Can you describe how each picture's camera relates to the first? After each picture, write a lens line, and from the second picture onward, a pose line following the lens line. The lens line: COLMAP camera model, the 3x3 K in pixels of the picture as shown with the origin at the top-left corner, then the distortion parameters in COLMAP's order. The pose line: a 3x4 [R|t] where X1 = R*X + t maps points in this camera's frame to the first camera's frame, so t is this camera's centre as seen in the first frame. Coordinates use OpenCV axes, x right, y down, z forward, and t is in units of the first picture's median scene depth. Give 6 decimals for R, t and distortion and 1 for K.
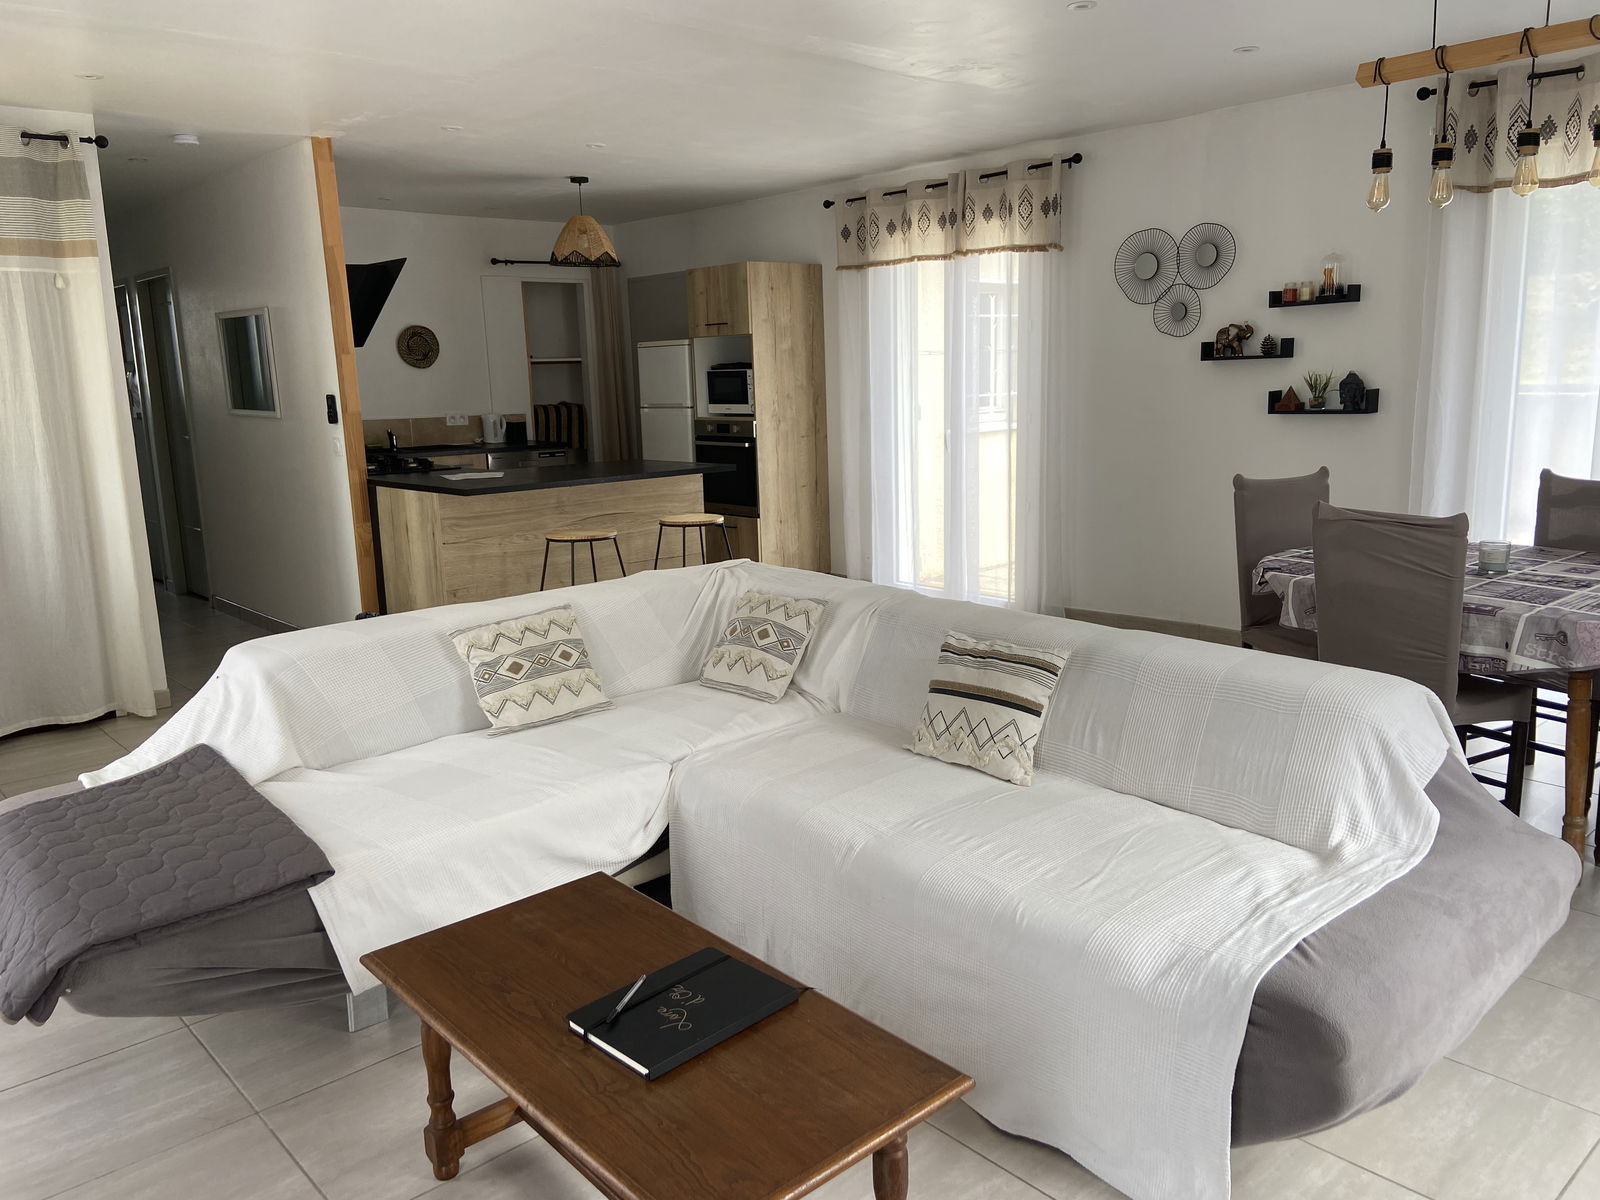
lens RADIAL K [[1212.4, 0, 776.6], [0, 1212.4, 600.0], [0, 0, 1]] dist [0.006244, 0.006001]
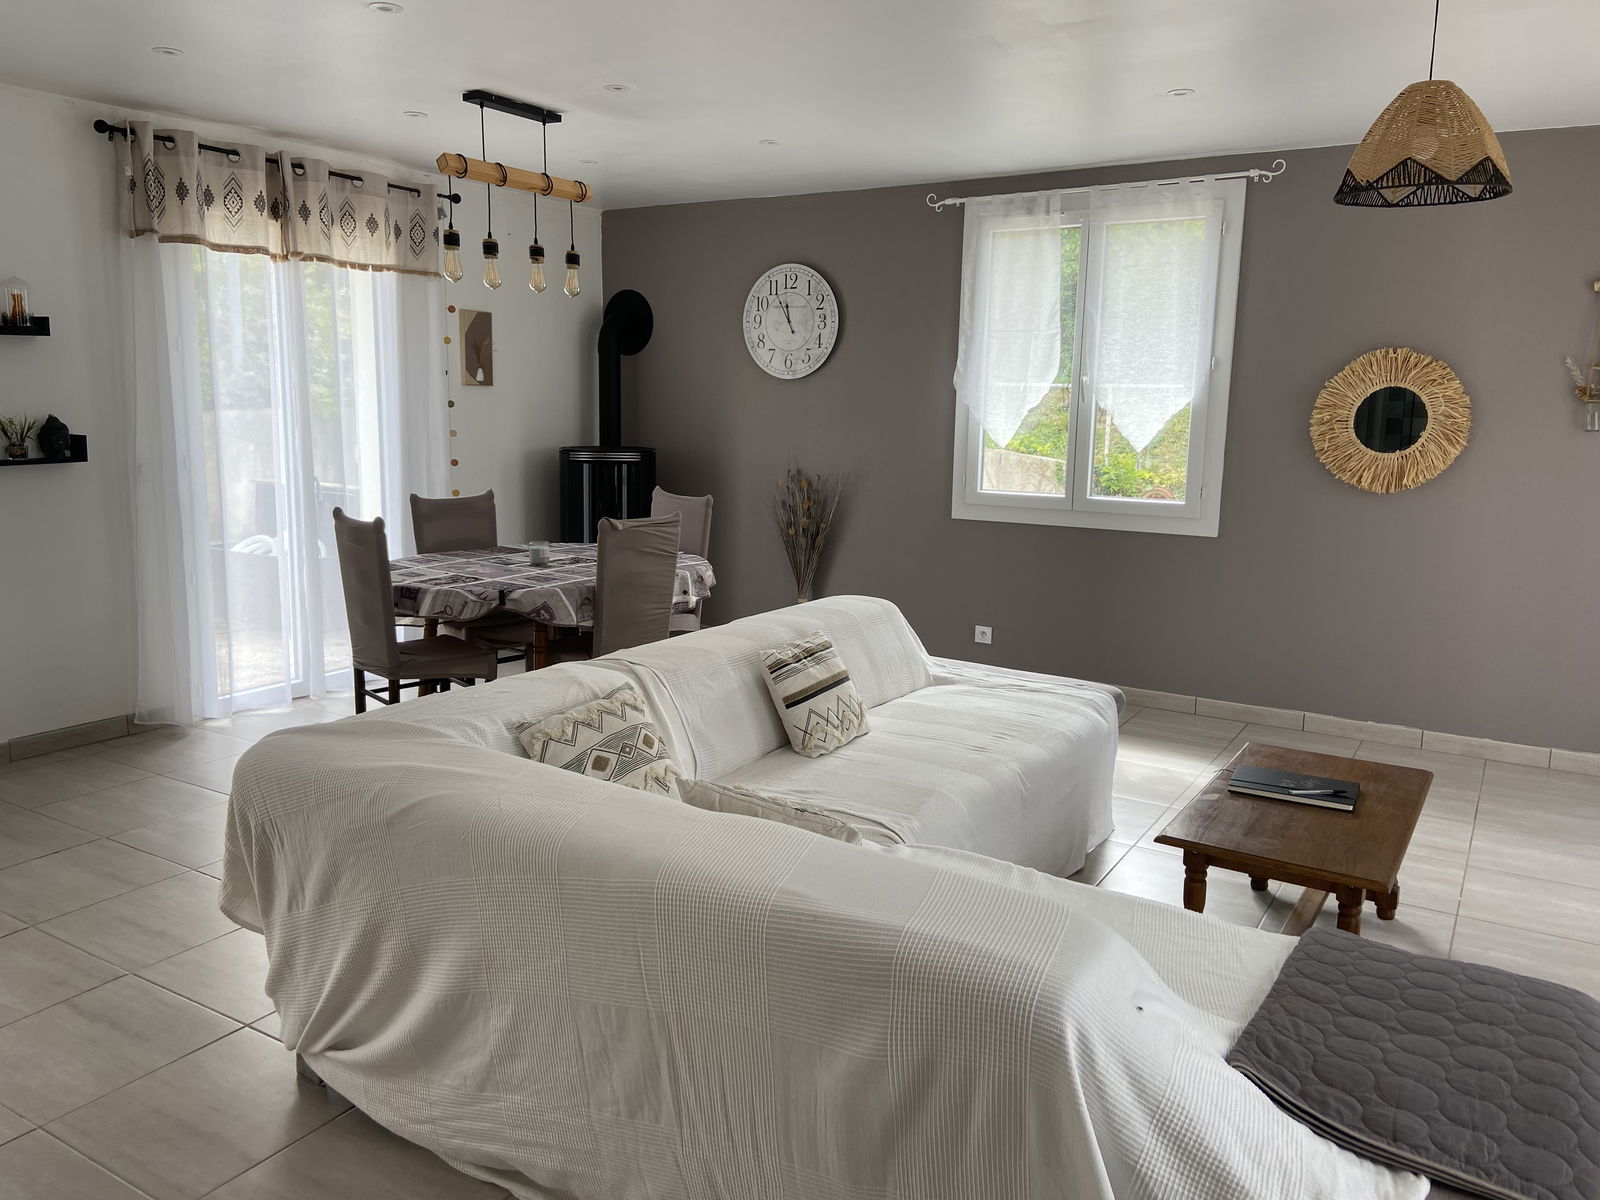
lens RADIAL K [[1212.4, 0, 776.6], [0, 1212.4, 600.0], [0, 0, 1]] dist [0.006244, 0.006001]
pose [[-0.276578, -0.141468, 0.950522, -0.613910], [0.170047, 0.966292, 0.193295, -0.158912], [-0.945827, 0.215094, -0.243199, 0.852049]]
